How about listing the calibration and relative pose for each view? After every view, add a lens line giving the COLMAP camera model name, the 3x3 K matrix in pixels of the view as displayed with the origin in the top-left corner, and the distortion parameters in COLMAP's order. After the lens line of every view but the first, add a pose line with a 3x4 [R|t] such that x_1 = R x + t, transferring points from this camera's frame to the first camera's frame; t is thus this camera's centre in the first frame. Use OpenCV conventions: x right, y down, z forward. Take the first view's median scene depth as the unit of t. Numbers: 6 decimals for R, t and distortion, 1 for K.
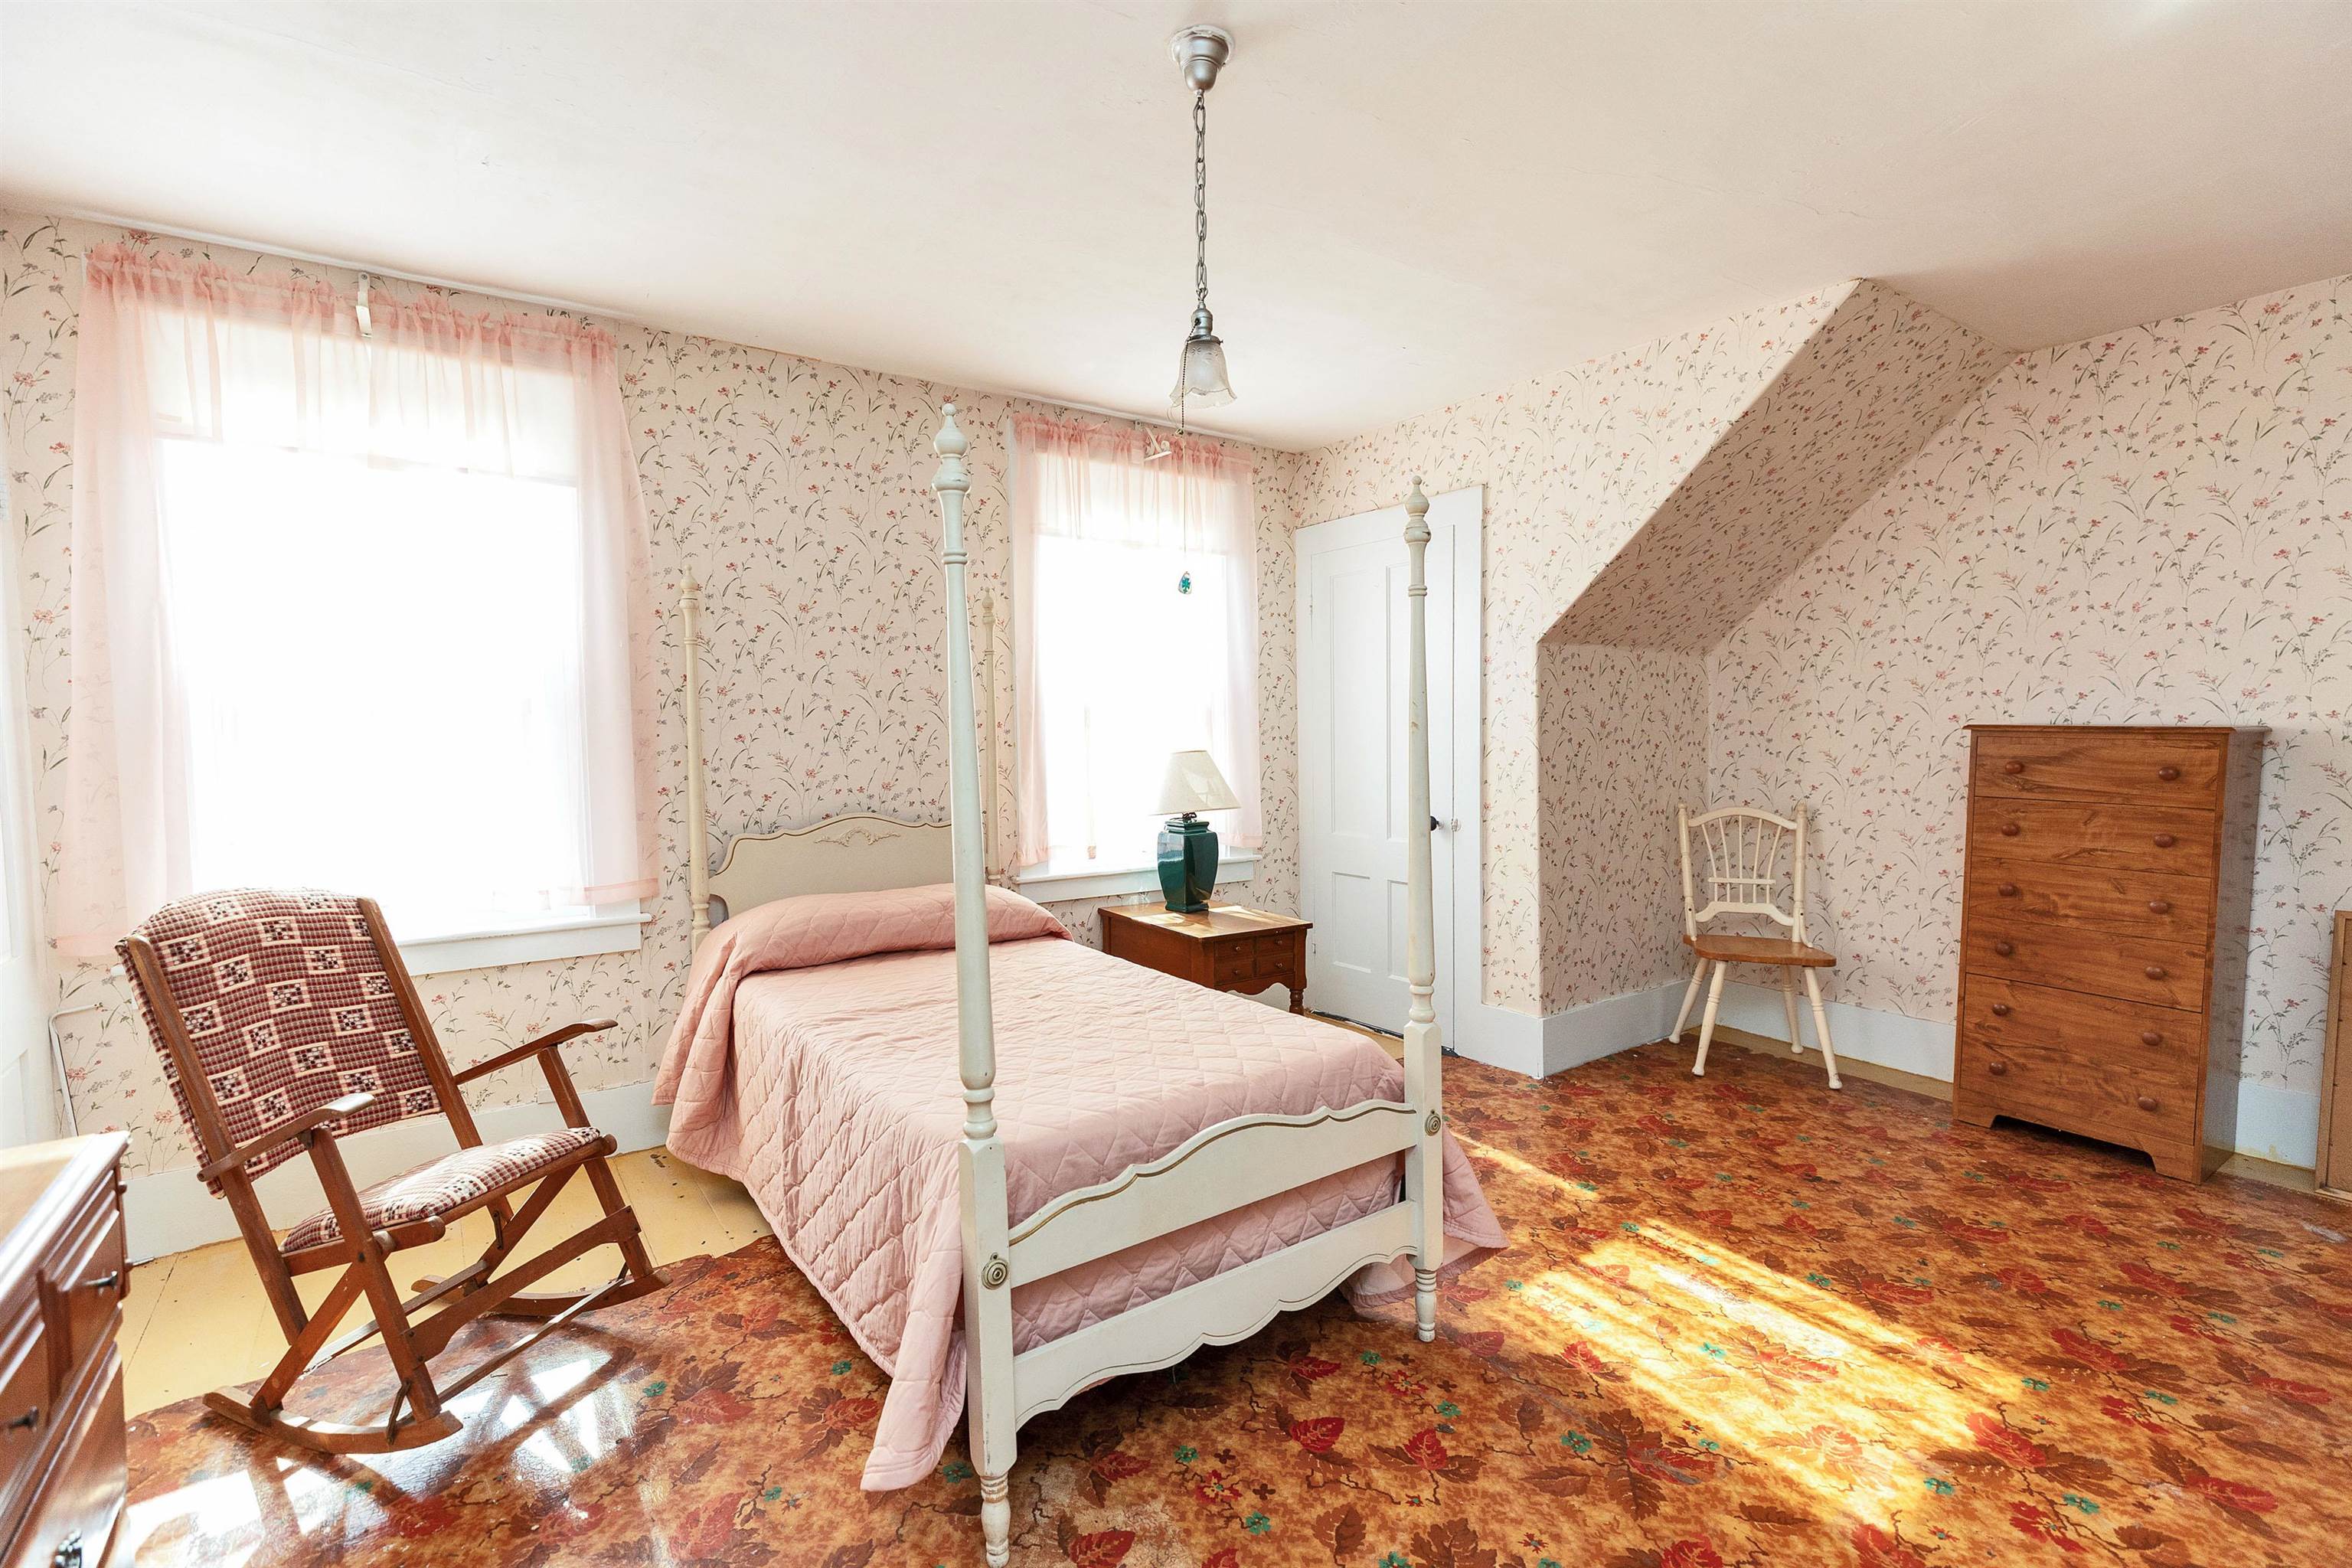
lens RADIAL K [[1058.9, 0, 1166.2], [0, 1058.9, 791.0], [0, 0, 1]] dist [0.006648, -0.002502]
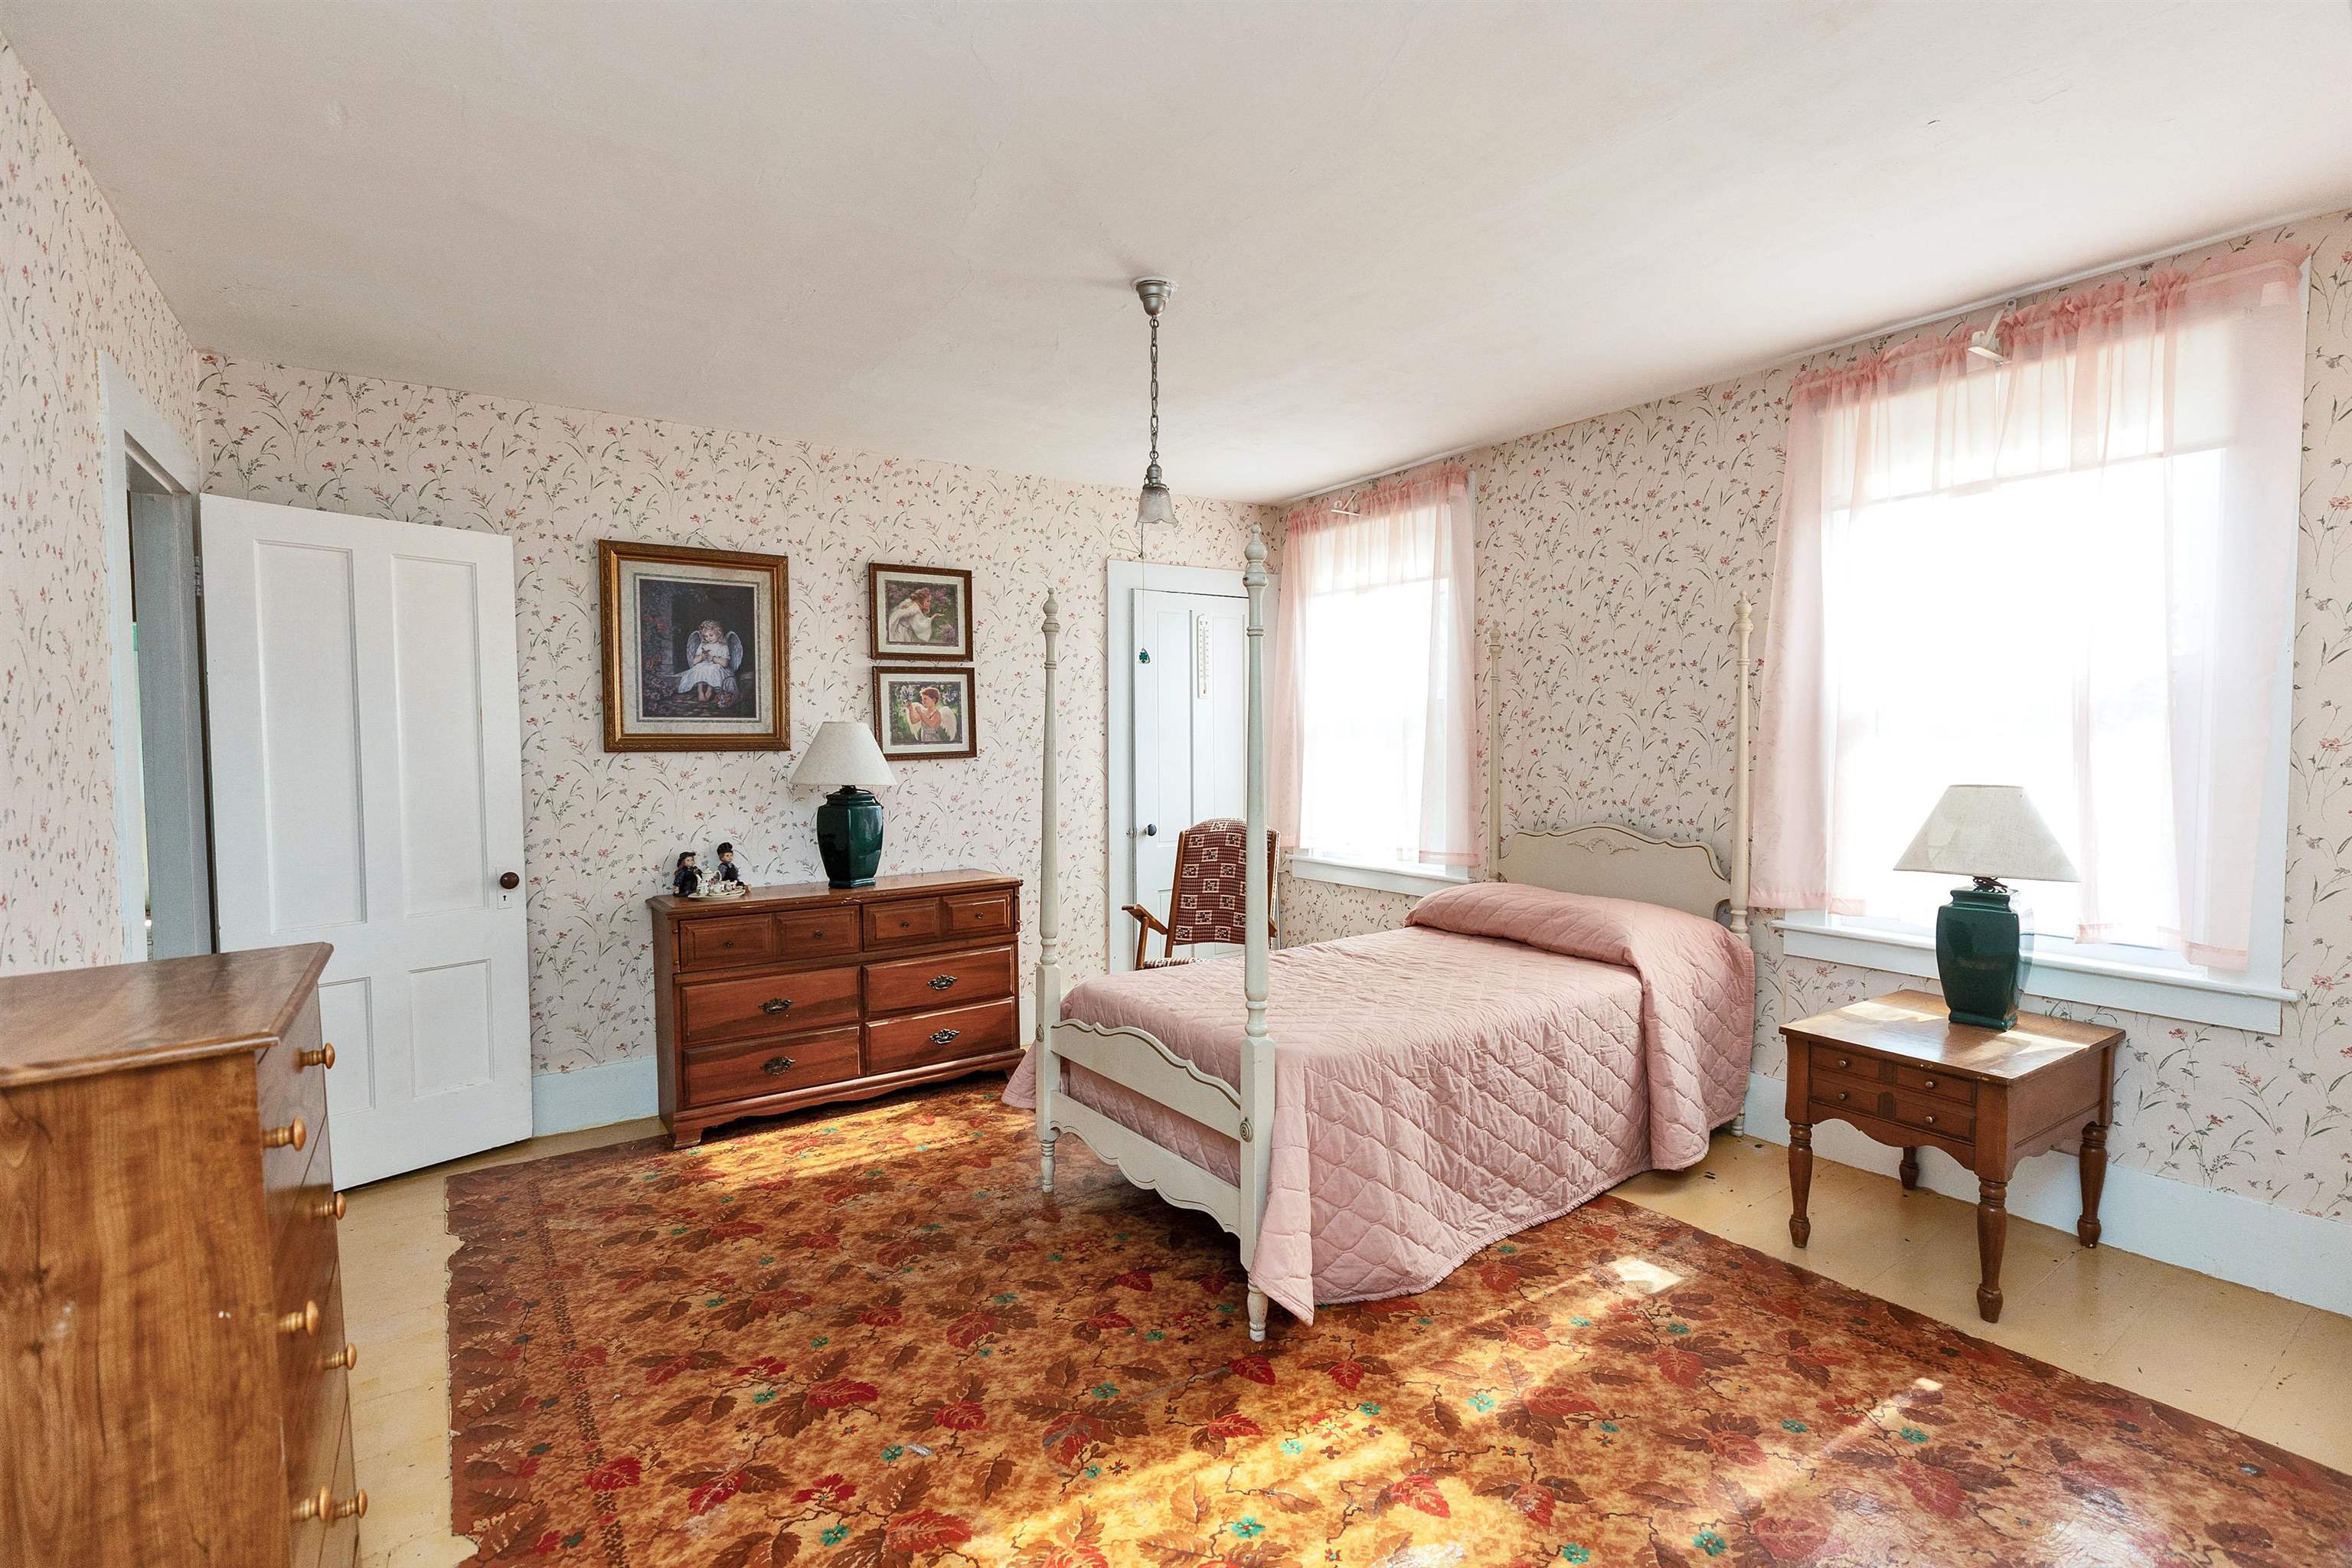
lens RADIAL K [[1058.9, 0, 1162.8], [0, 1058.9, 784.6], [0, 0, 1]] dist [0.006648, -0.002502]
pose [[-0.009637, 0.052836, -0.998557, 1.273897], [-0.055091, 0.997058, 0.053288, -0.082383], [0.998435, 0.055525, -0.006698, 0.888149]]
